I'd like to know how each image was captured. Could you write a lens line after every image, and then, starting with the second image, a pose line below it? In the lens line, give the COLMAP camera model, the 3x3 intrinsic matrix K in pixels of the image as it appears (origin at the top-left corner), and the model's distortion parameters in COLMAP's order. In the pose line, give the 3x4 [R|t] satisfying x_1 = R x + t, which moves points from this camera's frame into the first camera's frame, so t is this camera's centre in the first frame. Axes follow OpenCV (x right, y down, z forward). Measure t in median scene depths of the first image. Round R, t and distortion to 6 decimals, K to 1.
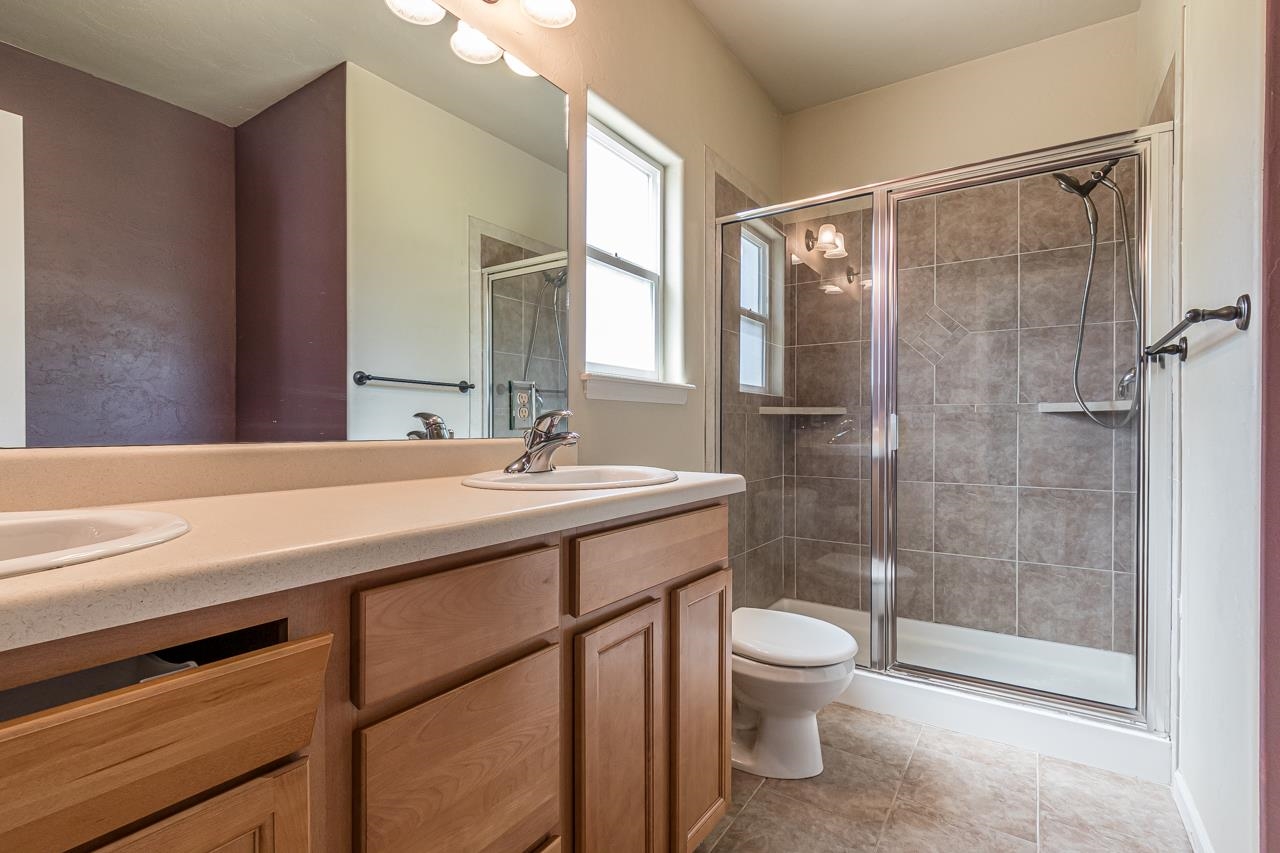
lens RADIAL K [[602.3, 0, 641.8], [0, 602.3, 427.0], [0, 0, 1]] dist [0.002163, 0.000954]
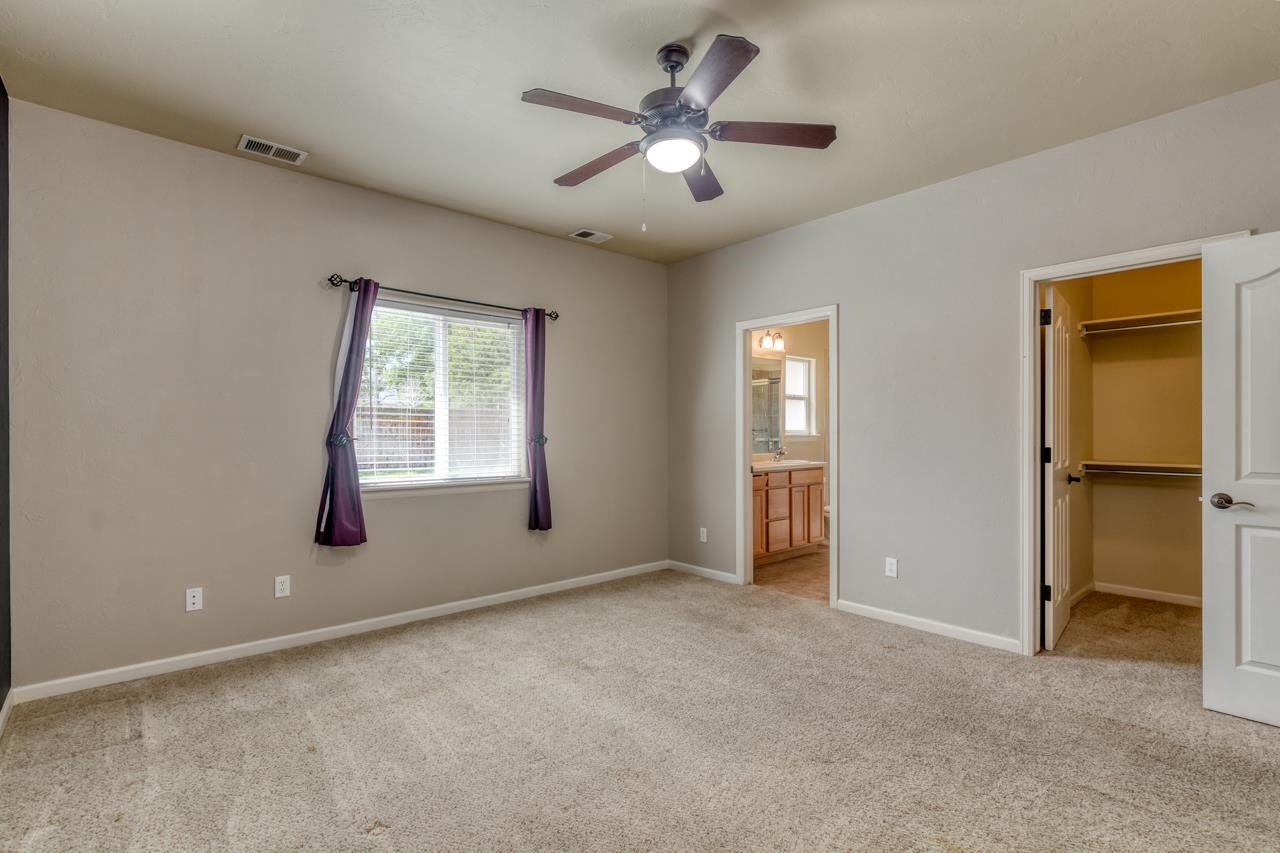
lens RADIAL K [[602.3, 0, 641.8], [0, 602.3, 427.0], [0, 0, 1]] dist [0.002163, 0.000954]
pose [[0.967008, -0.002798, -0.254729, -0.012432], [0.000302, 0.999952, -0.009840, -0.145981], [0.254744, 0.009439, 0.966962, -3.937119]]
